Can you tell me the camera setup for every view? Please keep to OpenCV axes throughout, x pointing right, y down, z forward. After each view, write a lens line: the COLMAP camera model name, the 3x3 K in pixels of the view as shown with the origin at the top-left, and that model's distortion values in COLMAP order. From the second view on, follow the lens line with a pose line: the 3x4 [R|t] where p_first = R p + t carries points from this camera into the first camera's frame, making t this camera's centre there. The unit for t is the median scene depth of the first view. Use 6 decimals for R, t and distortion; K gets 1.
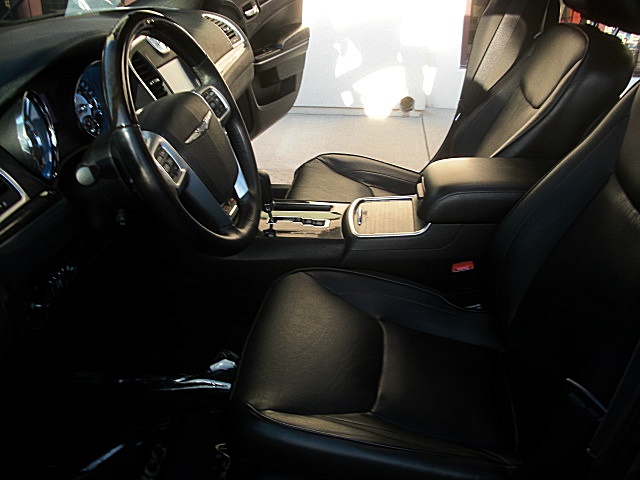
lens RADIAL K [[610.7, 0, 310.9], [0, 610.7, 239.8], [0, 0, 1]] dist [-0.228028, 0.213718]
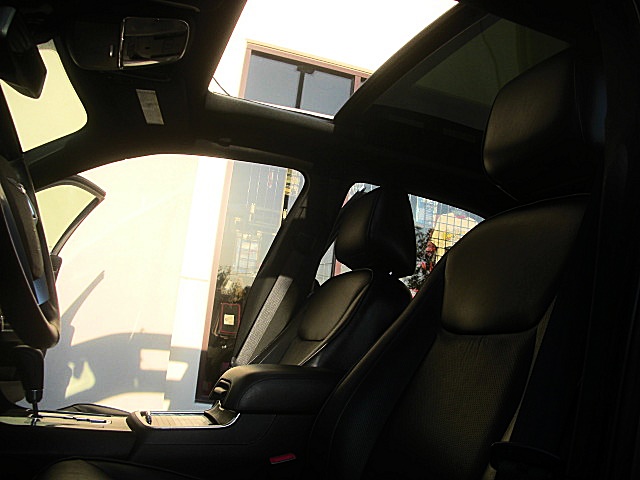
lens RADIAL K [[610.7, 0, 310.9], [0, 610.7, 239.8], [0, 0, 1]] dist [-0.228028, 0.213718]
pose [[0.897224, 0.179514, 0.403441, -0.085688], [0.089118, 0.821225, -0.563603, 0.226176], [-0.432490, 0.541632, 0.720824, 0.191396]]
